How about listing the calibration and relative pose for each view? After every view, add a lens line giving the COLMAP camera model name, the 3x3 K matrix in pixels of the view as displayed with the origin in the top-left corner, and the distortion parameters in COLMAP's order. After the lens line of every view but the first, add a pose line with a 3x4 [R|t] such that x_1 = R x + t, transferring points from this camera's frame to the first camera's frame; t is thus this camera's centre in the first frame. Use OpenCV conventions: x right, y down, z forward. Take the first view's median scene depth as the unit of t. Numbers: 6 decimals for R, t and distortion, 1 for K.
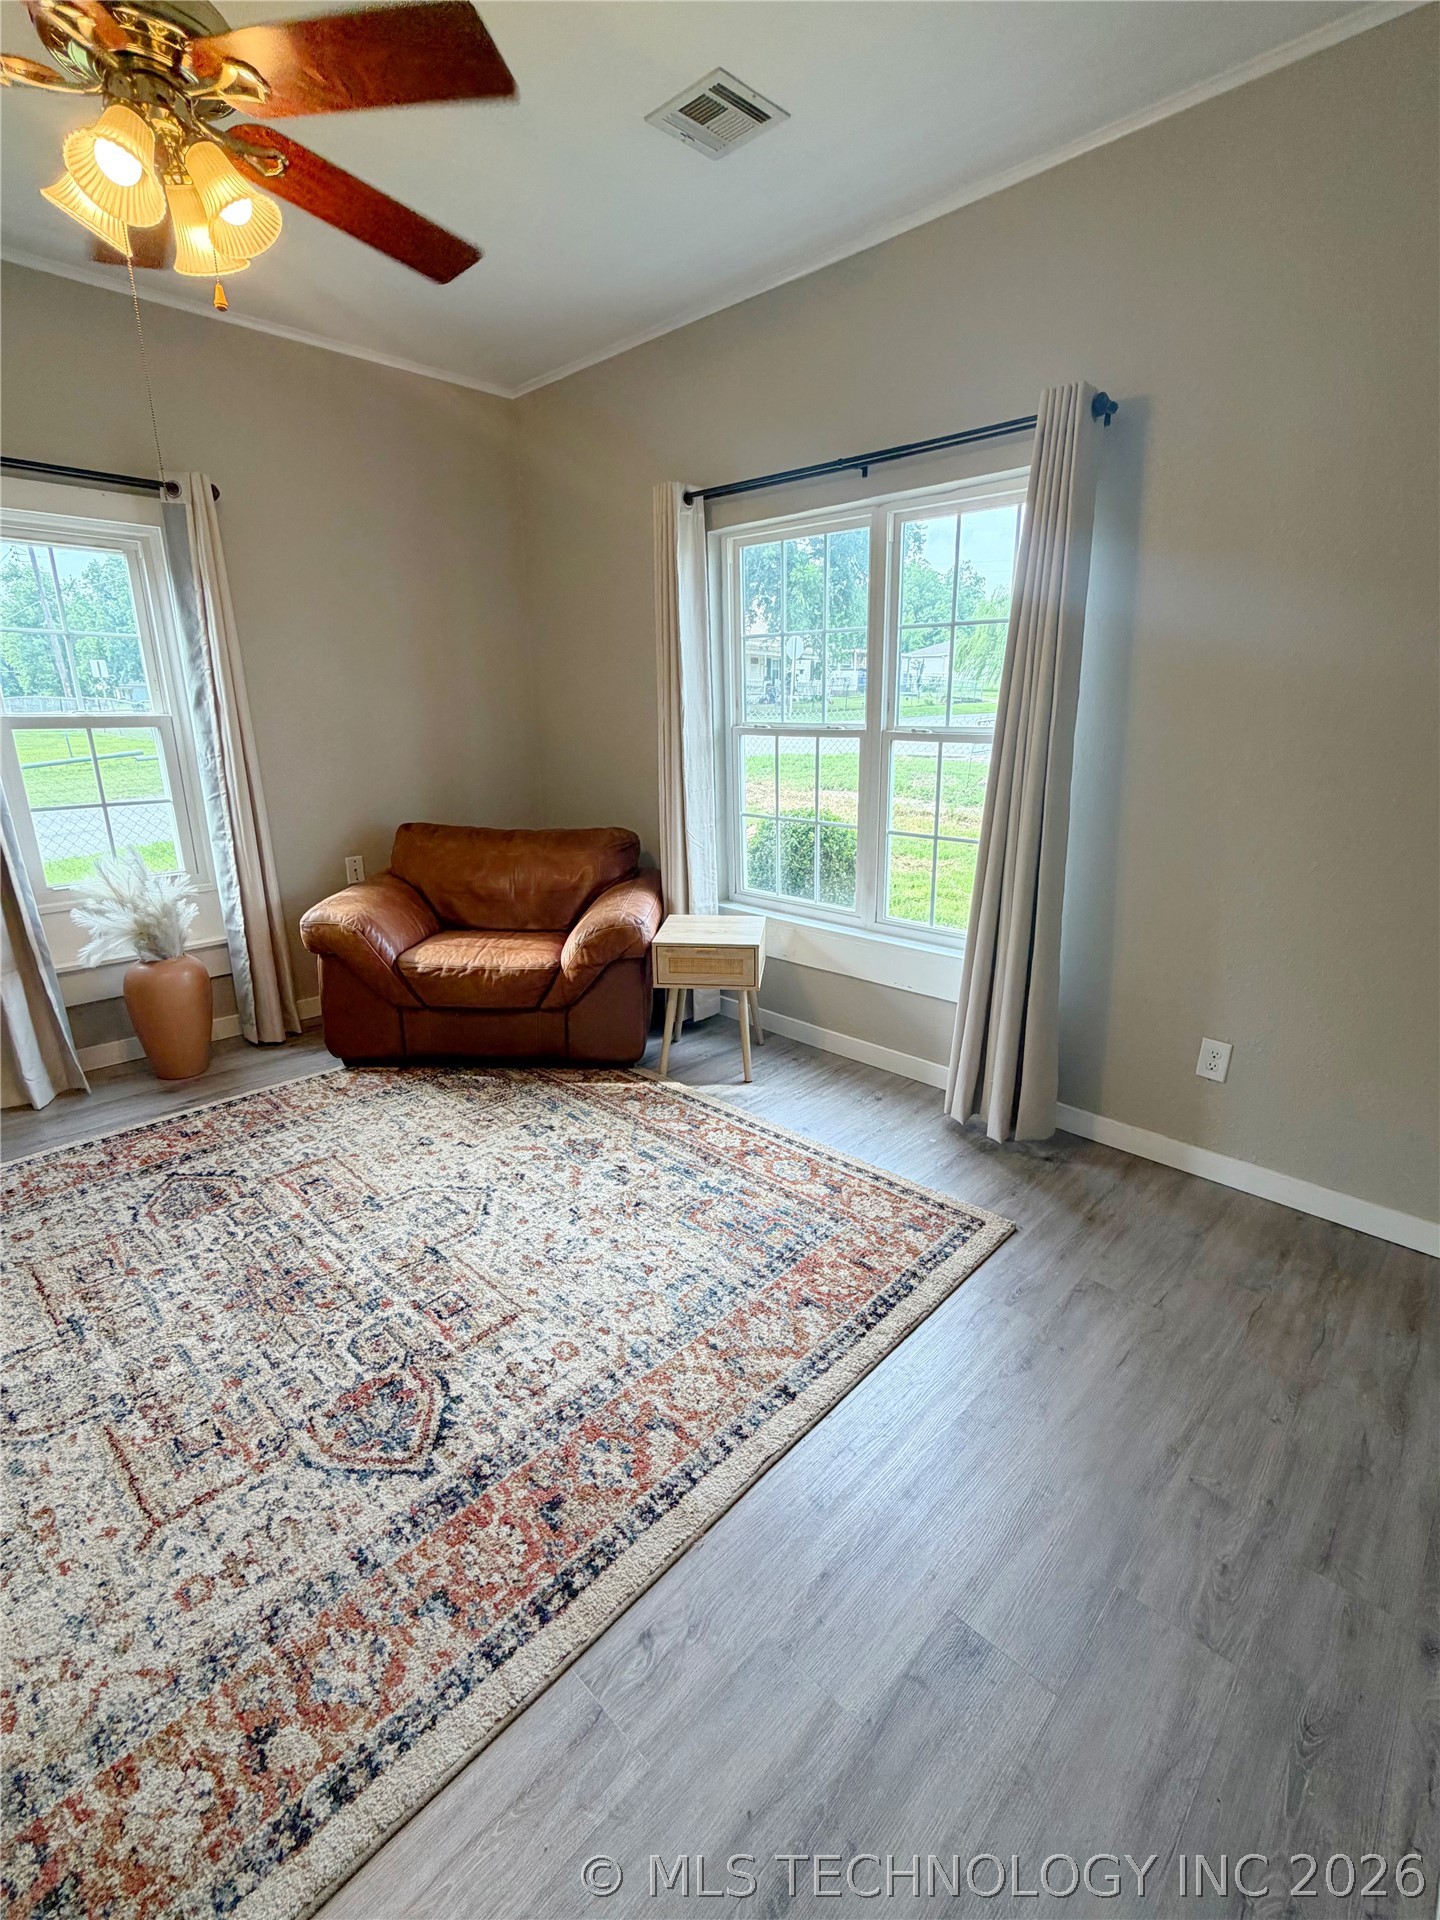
lens RADIAL K [[853.1, 0, 707.0], [0, 853.1, 961.9], [0, 0, 1]] dist [-0.002549, 0.001324]
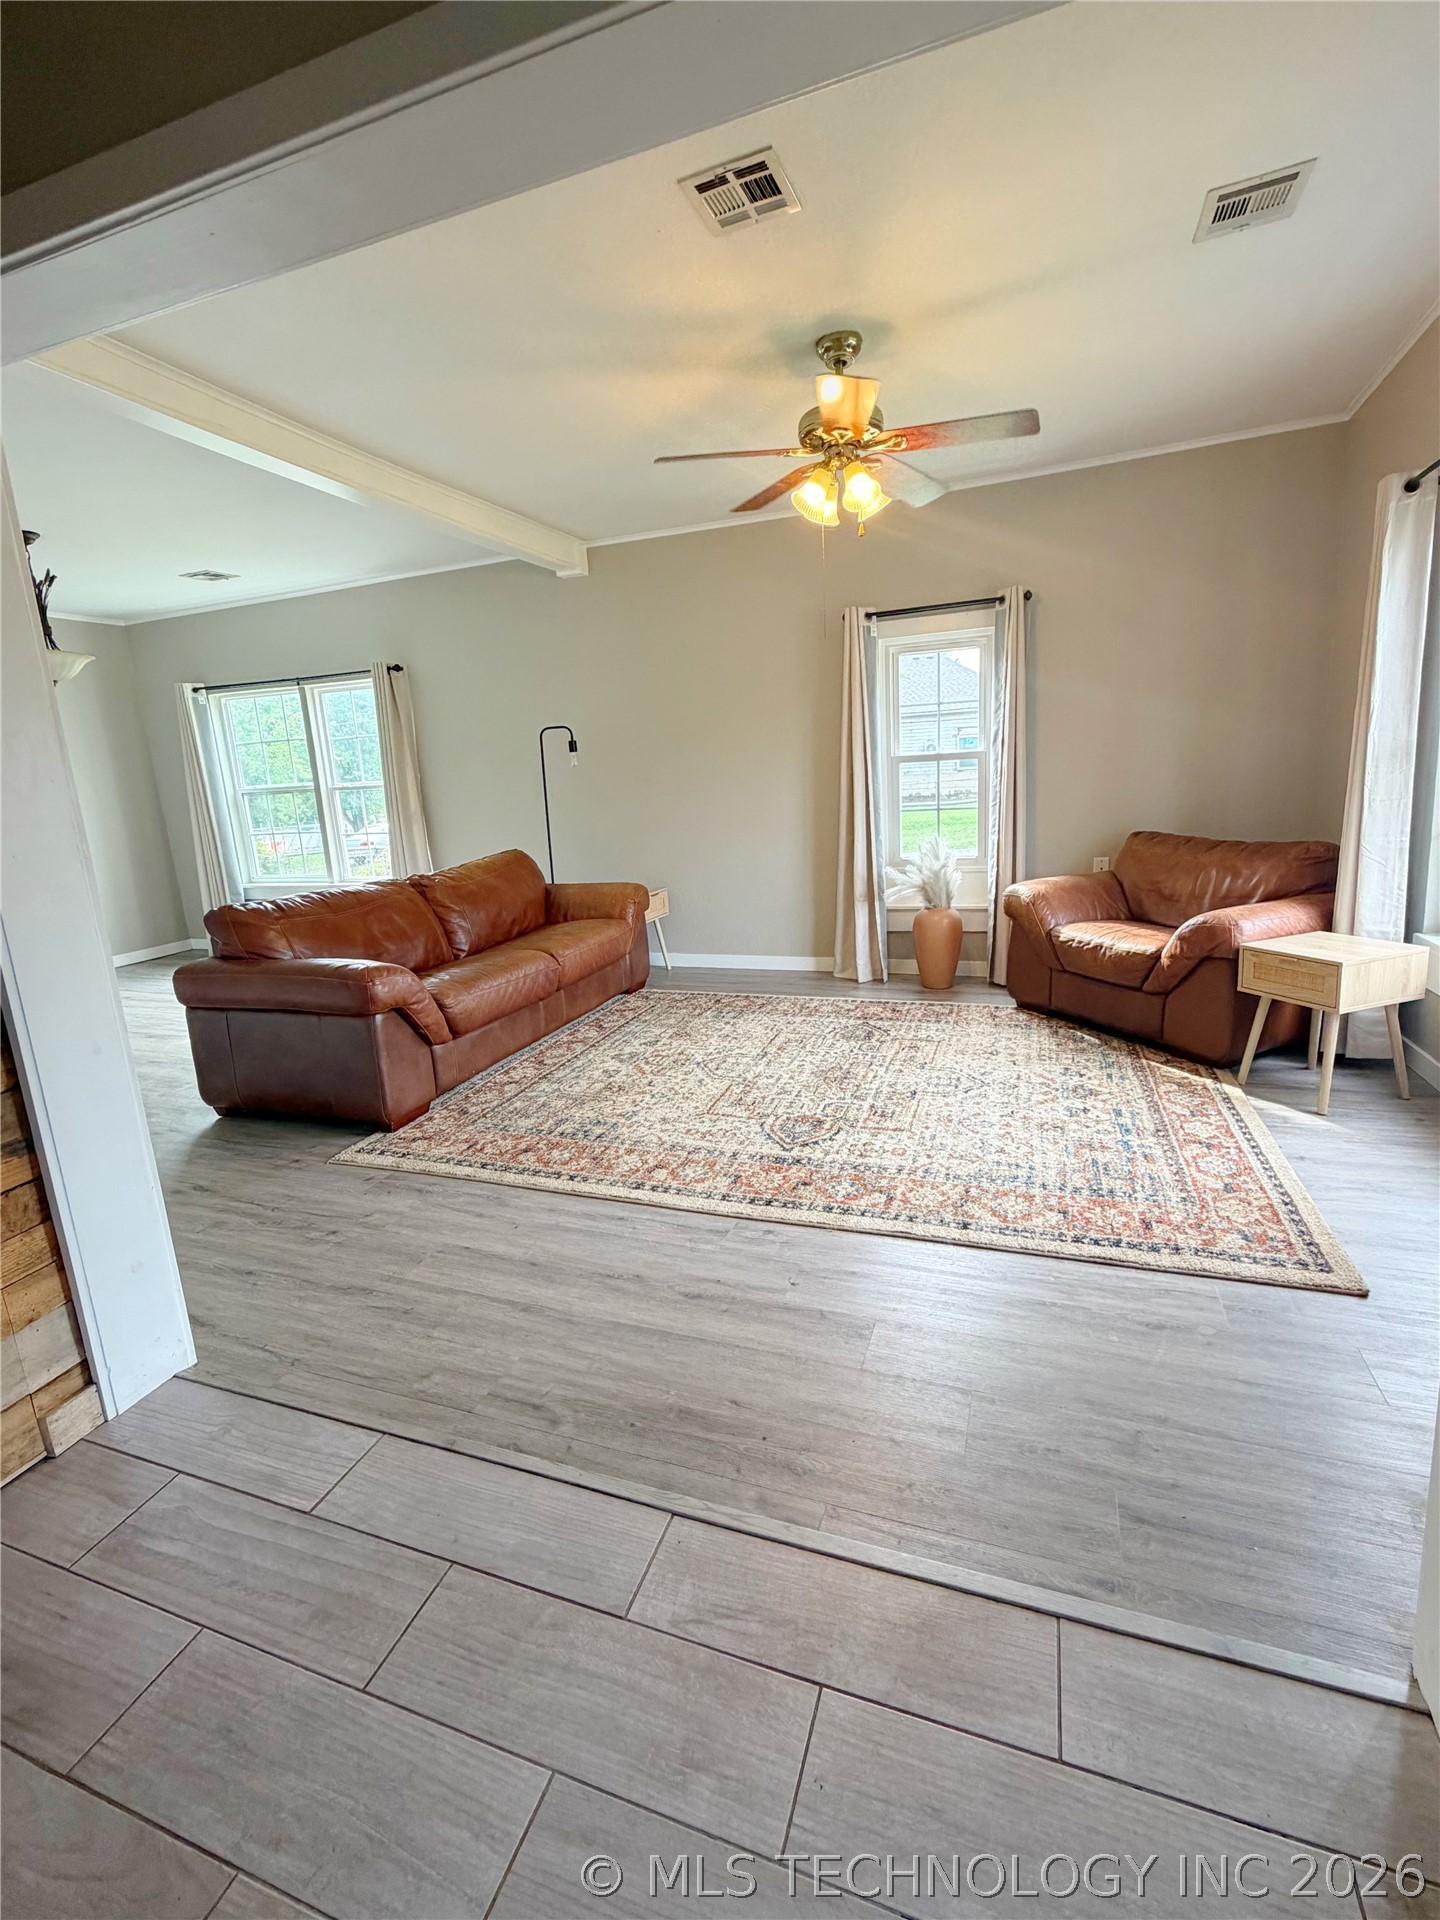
lens RADIAL K [[853.1, 0, 728.2], [0, 853.1, 962.4], [0, 0, 1]] dist [-0.002549, 0.001324]
pose [[0.403808, 0.165782, -0.899697, 0.727807], [-0.214165, 0.973247, 0.083212, 0.052655], [0.889422, 0.159082, 0.428510, 0.028719]]
